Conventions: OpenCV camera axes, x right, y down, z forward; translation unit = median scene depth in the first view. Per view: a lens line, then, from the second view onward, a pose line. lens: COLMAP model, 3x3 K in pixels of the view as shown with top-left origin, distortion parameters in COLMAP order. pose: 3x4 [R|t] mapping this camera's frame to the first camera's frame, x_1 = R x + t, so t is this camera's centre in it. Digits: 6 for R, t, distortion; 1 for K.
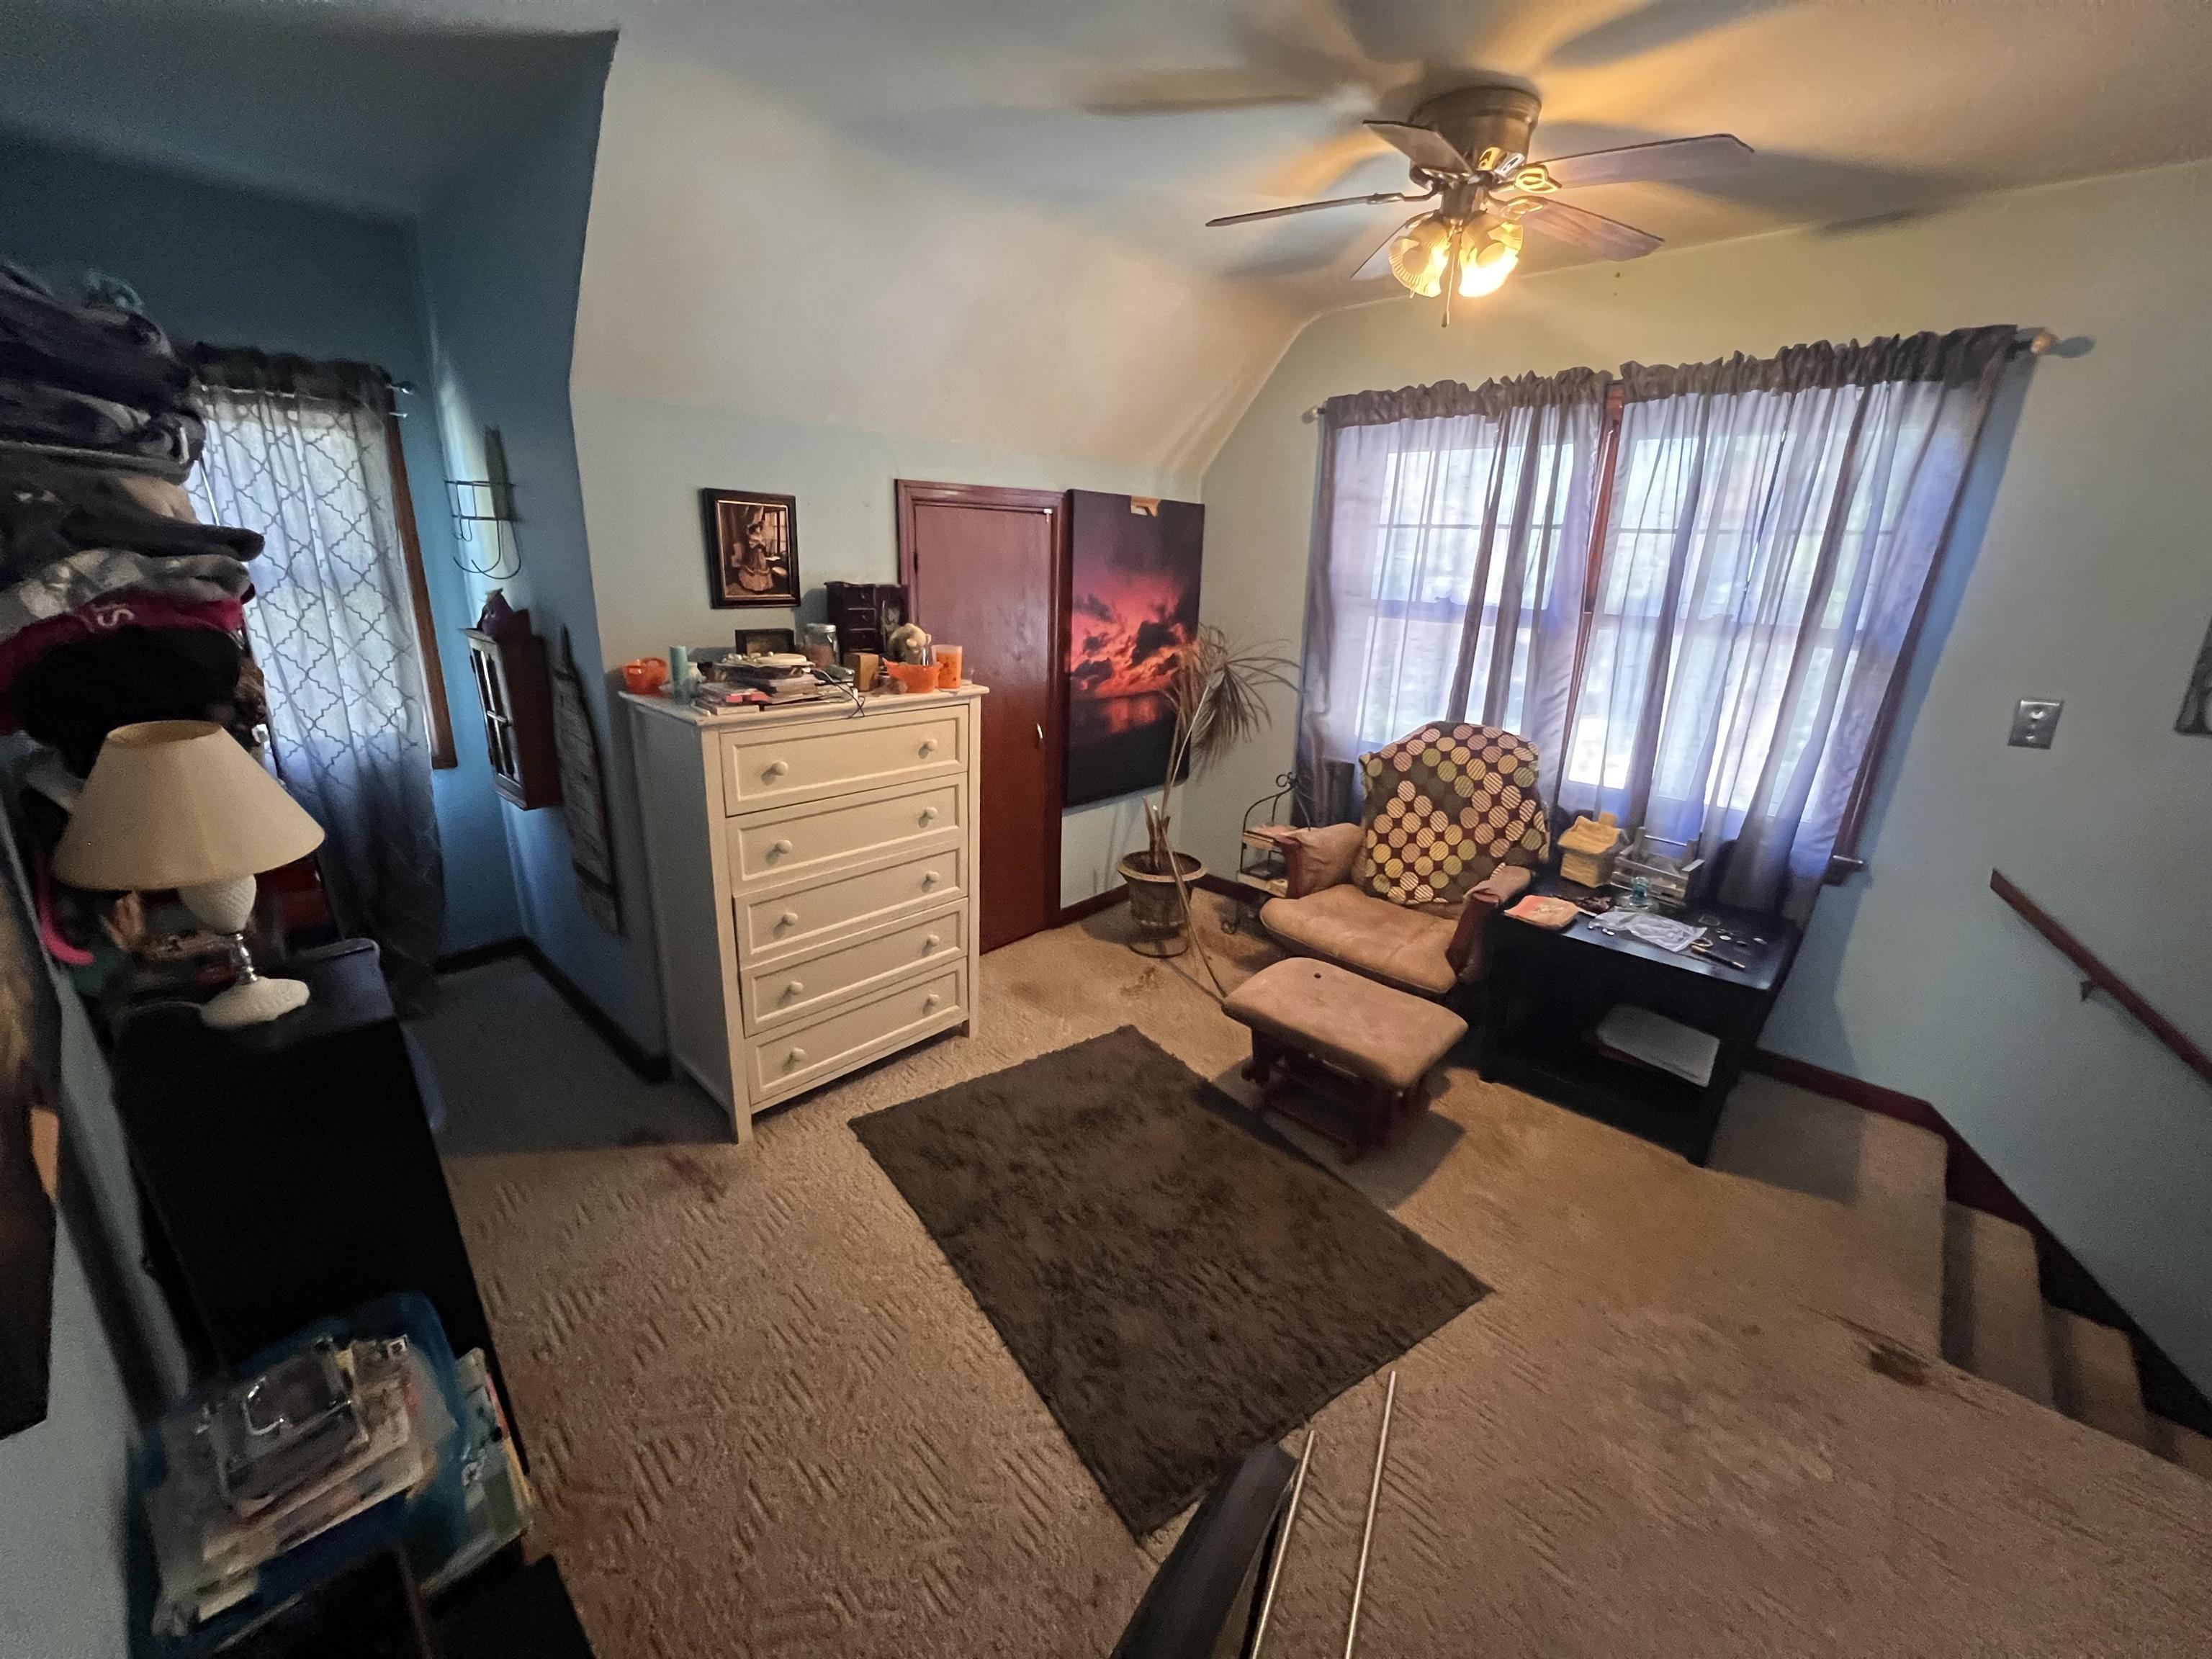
lens RADIAL K [[884.4, 0, 1101.7], [0, 884.4, 824.8], [0, 0, 1]] dist [-0.002479, -0.000241]
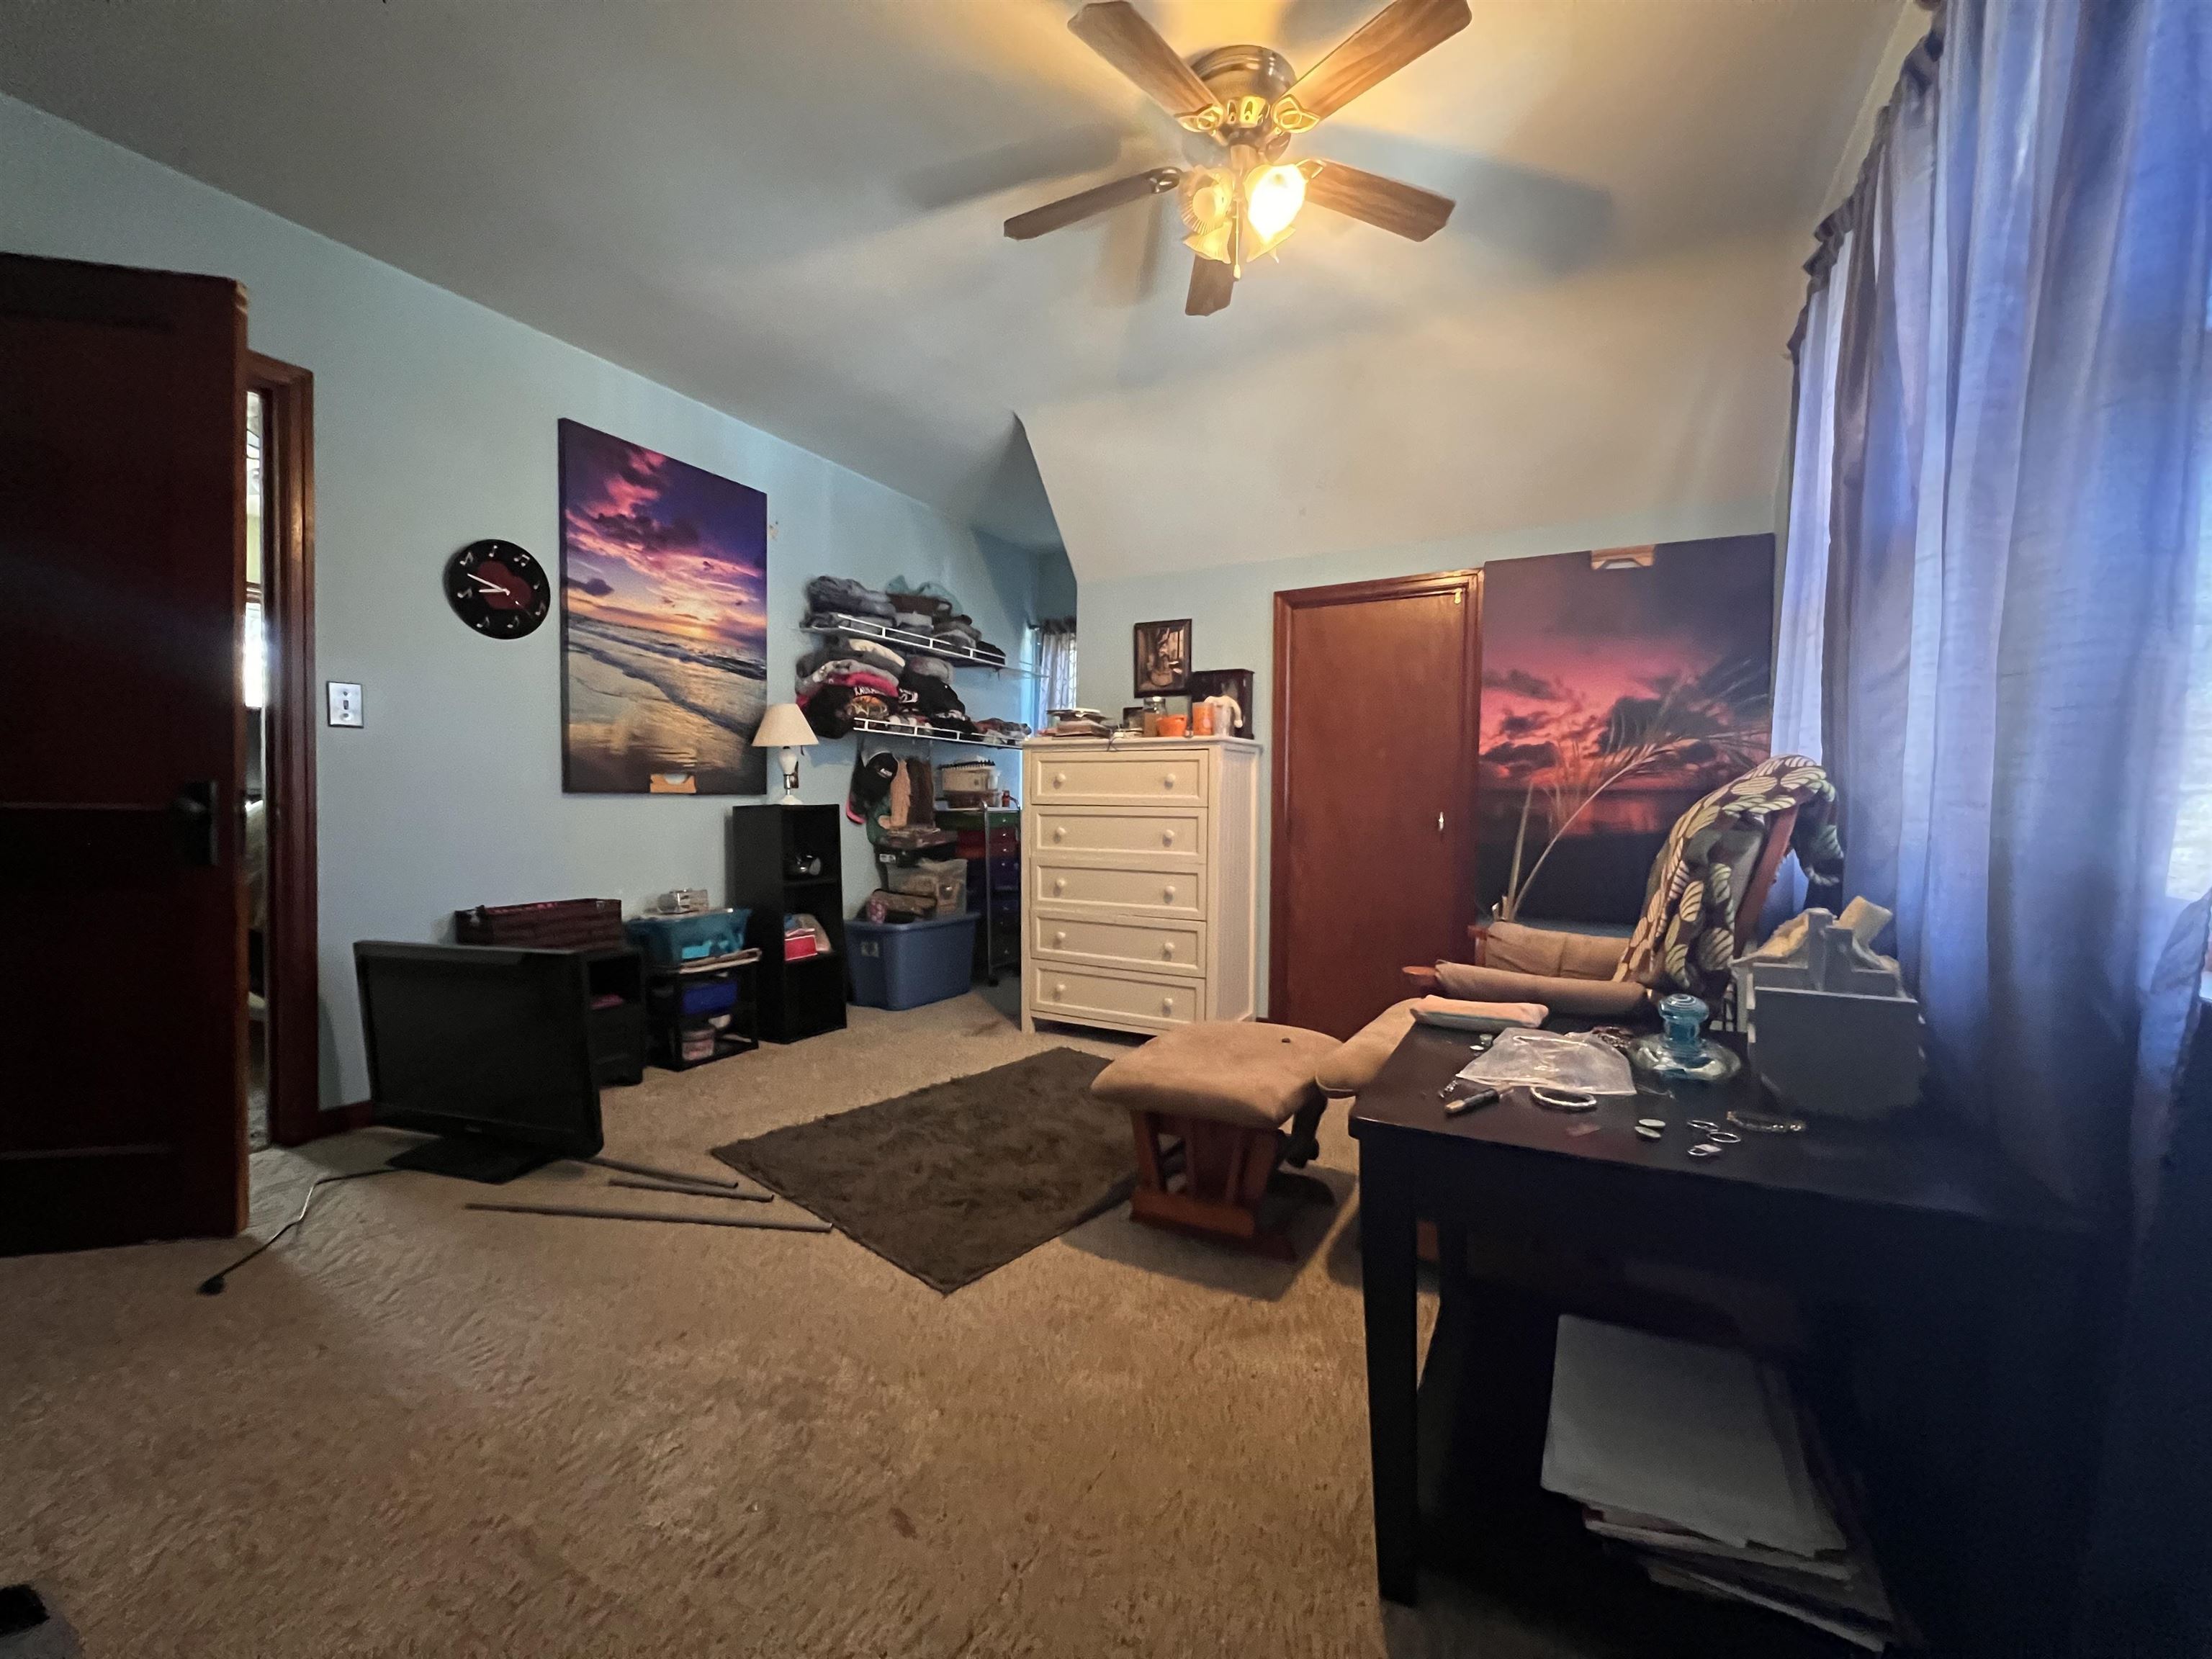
lens RADIAL K [[884.4, 0, 1106.7], [0, 884.4, 831.4], [0, 0, 1]] dist [-0.002479, -0.000241]
pose [[0.253619, 0.008169, -0.967270, 0.728836], [-0.282030, 0.957142, -0.065865, 0.065080], [0.925277, 0.289503, 0.245054, 0.453268]]
